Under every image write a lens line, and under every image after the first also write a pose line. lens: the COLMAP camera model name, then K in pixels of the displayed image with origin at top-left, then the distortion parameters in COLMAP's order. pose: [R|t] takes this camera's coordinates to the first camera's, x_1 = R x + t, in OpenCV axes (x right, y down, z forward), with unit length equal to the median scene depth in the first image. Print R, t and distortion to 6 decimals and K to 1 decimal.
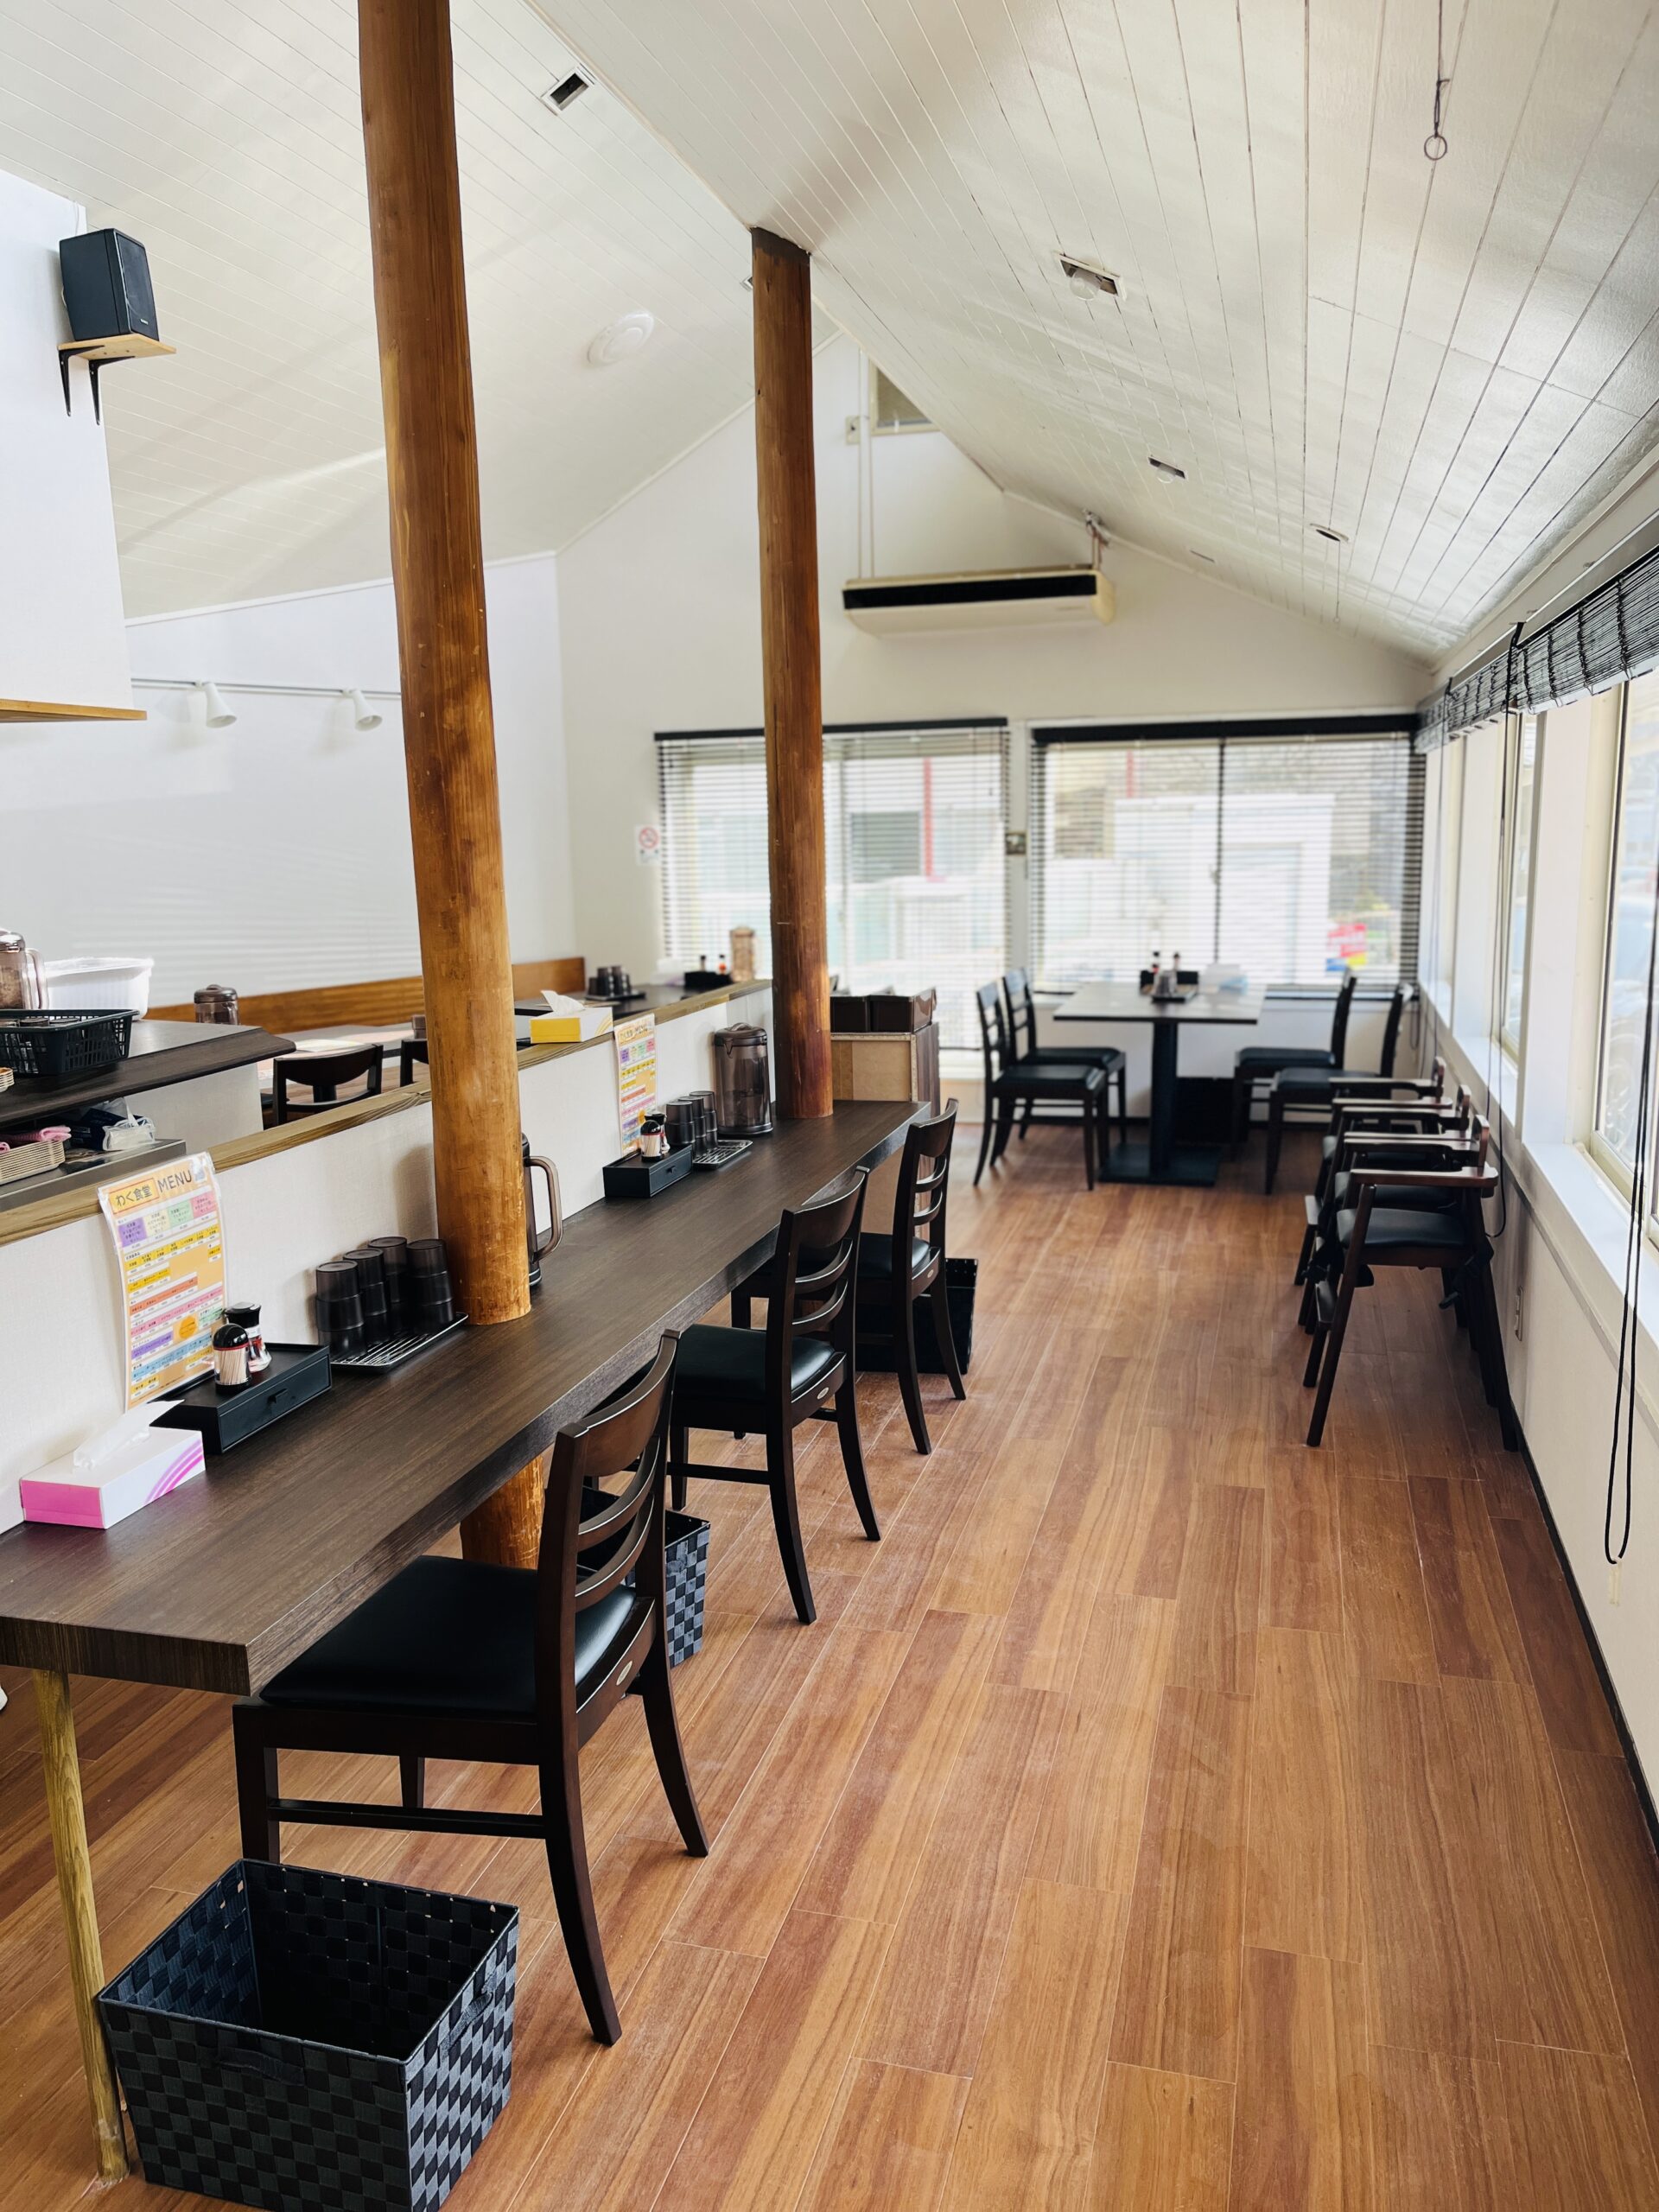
lens RADIAL K [[1643.6, 0, 832.4], [0, 1643.6, 1117.5], [0, 0, 1]] dist [0.087626, -0.132393]
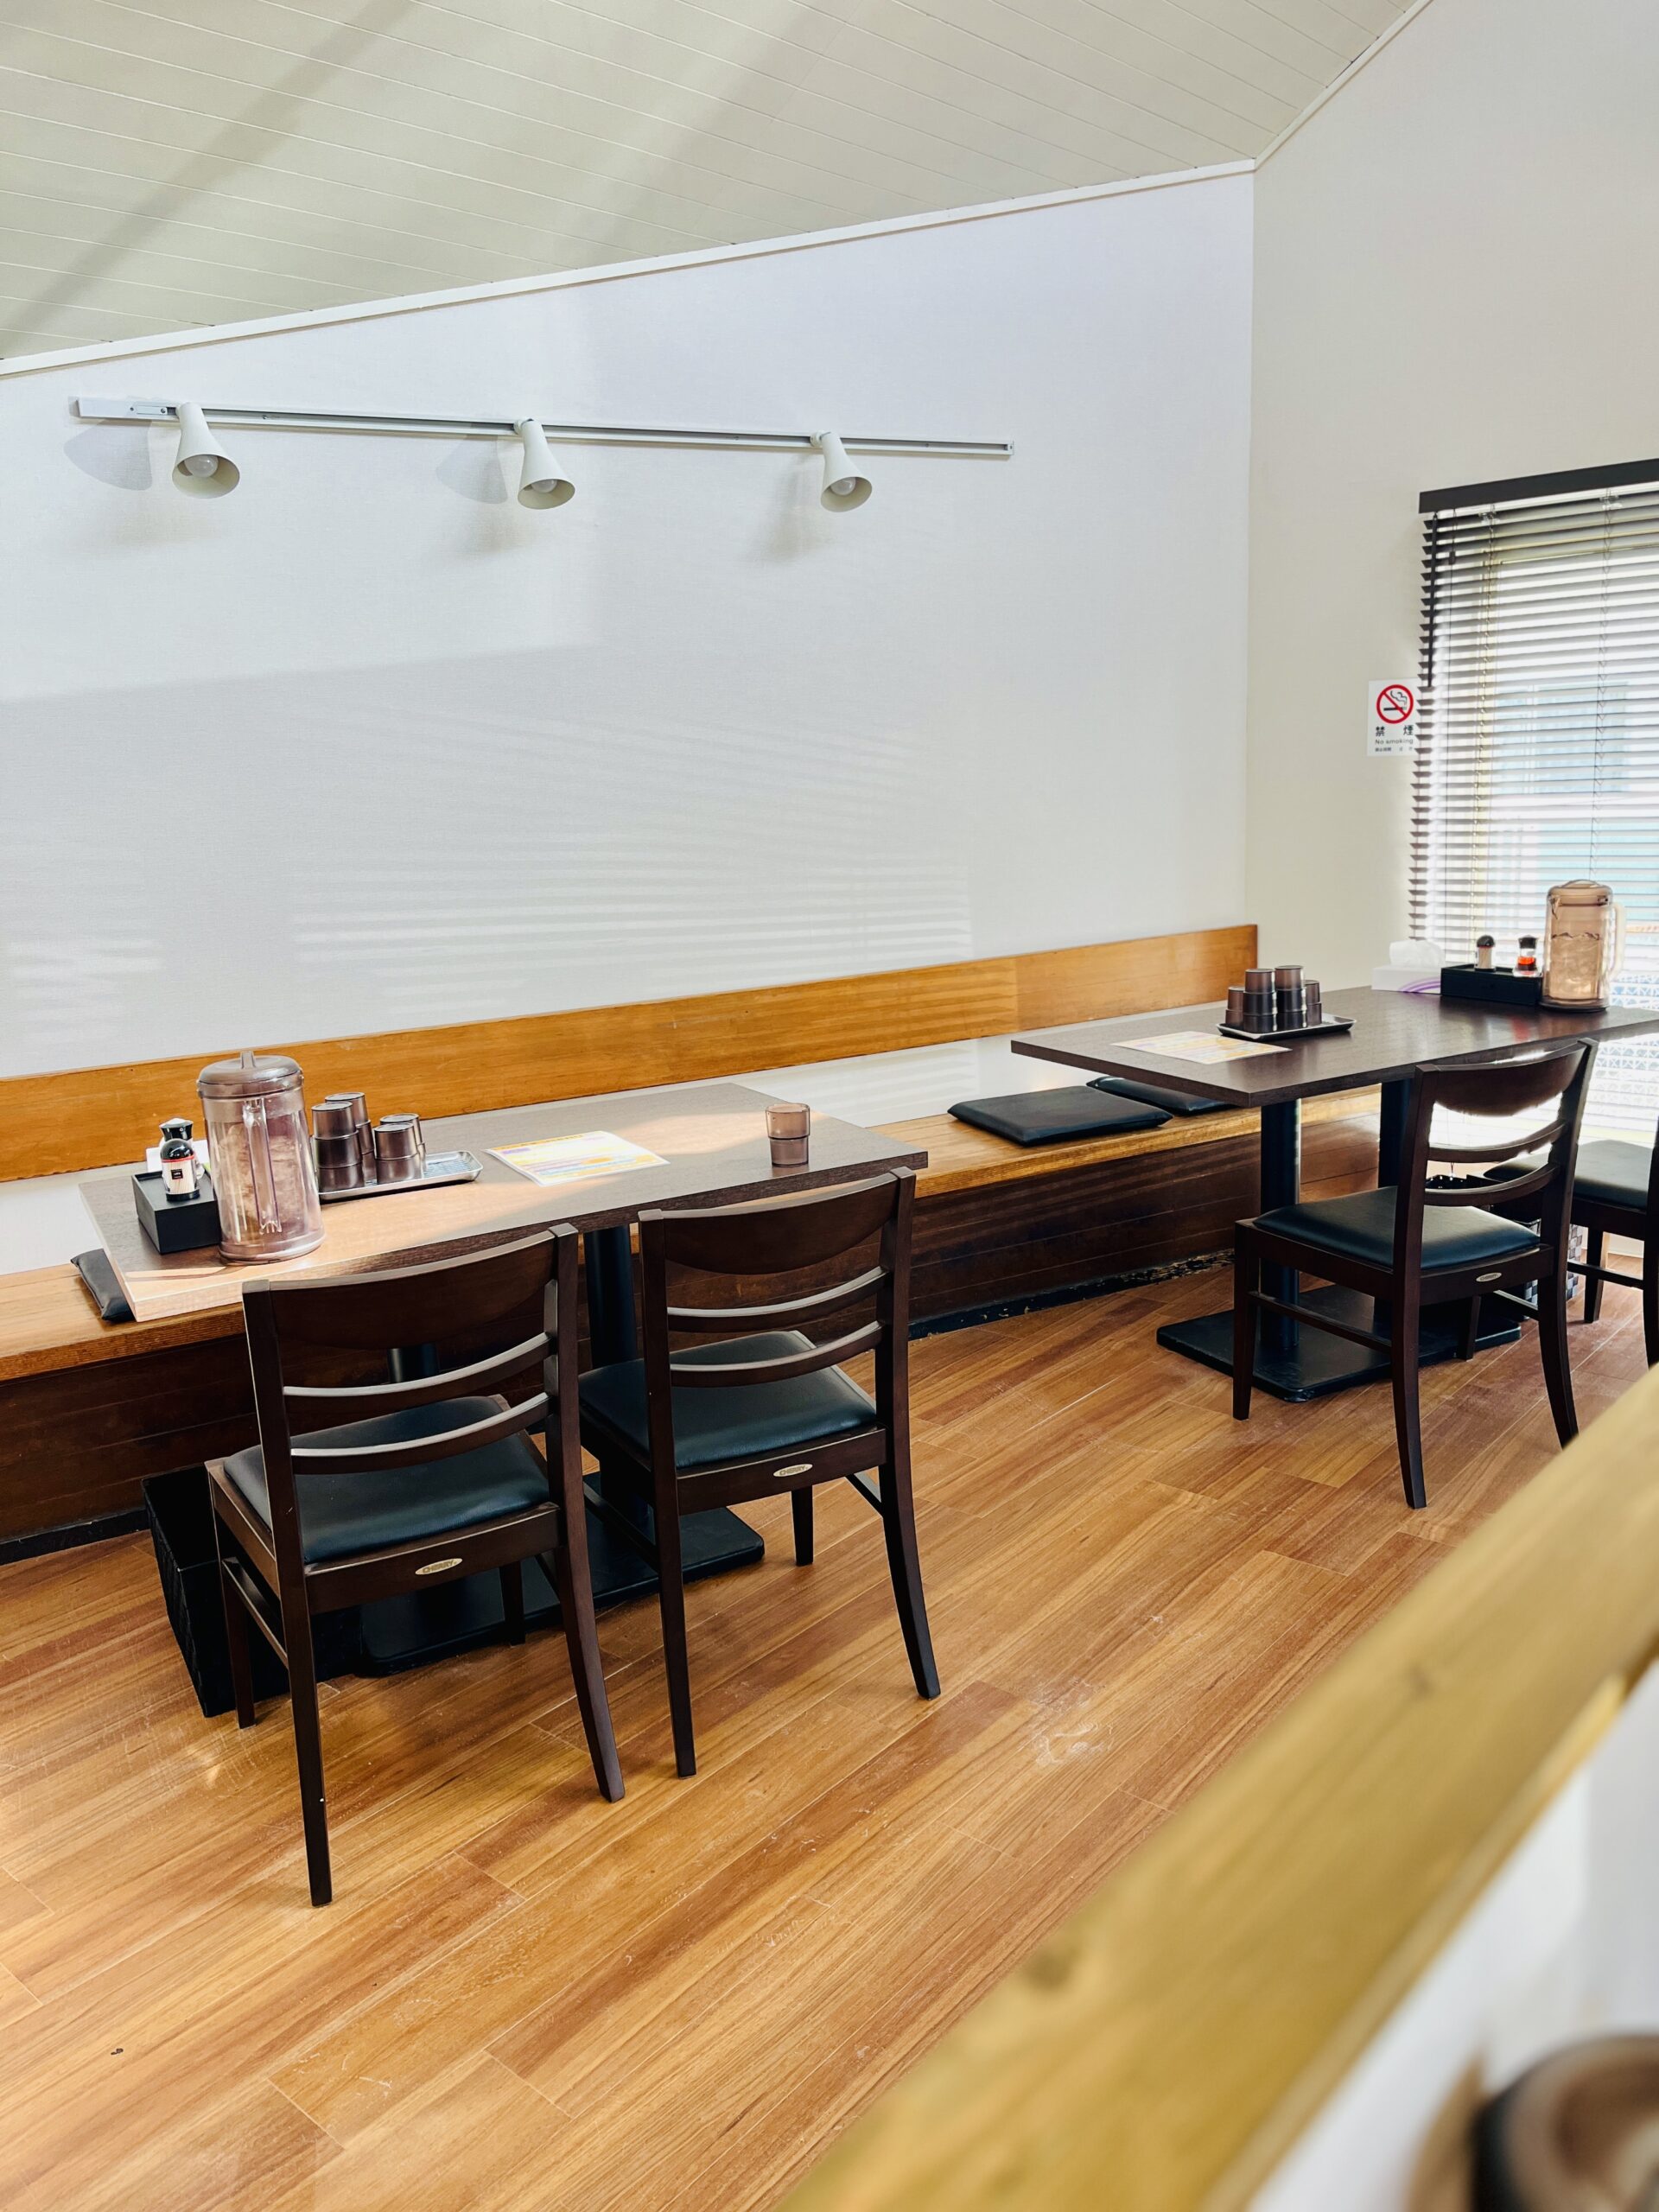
lens RADIAL K [[1656.2, 0, 841.3], [0, 1656.2, 1122.8], [0, 0, 1]] dist [0.027566, -0.006595]
pose [[0.899611, 0.075032, -0.430198, -0.081487], [-0.052787, 0.996589, 0.063432, -0.154437], [0.433490, -0.034355, 0.900503, 1.112809]]
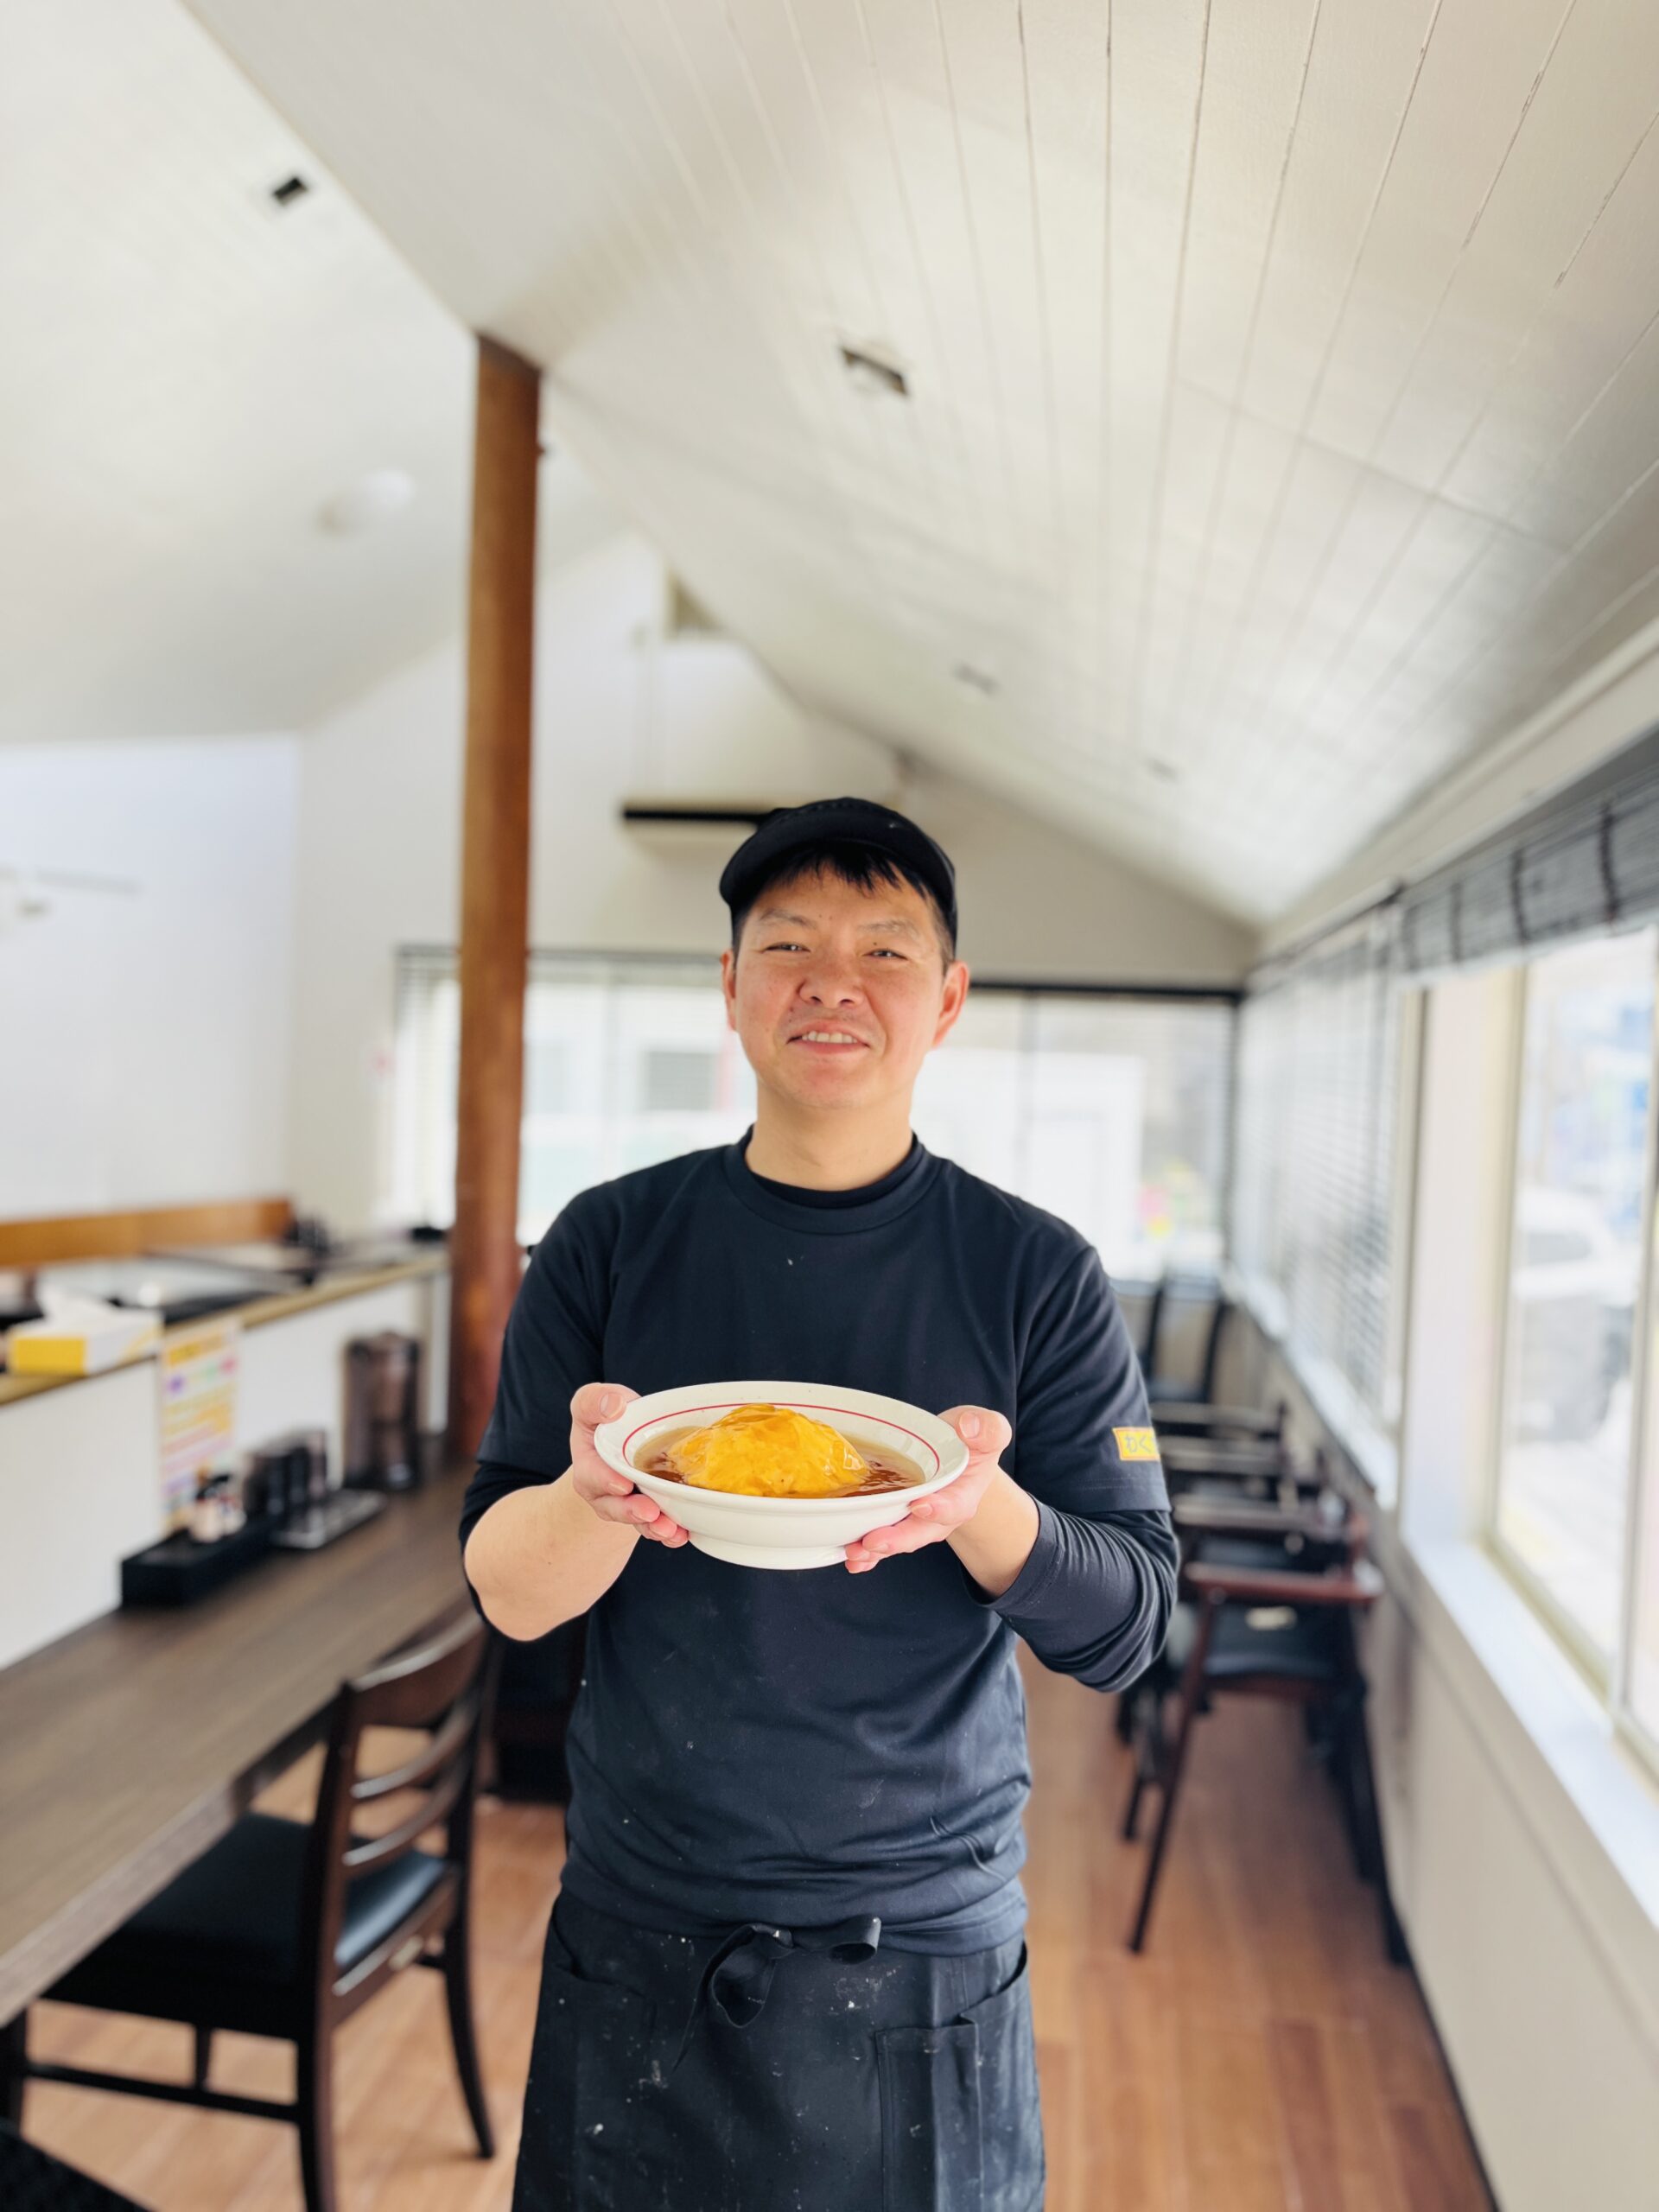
lens RADIAL K [[1656.2, 0, 841.3], [0, 1656.2, 1122.8], [0, 0, 1]] dist [0.027566, -0.006595]
pose [[0.991751, 0.056627, 0.114995, 0.067337], [-0.040259, 0.989336, -0.139977, -0.064267], [-0.121695, 0.134192, 0.983454, 0.290931]]
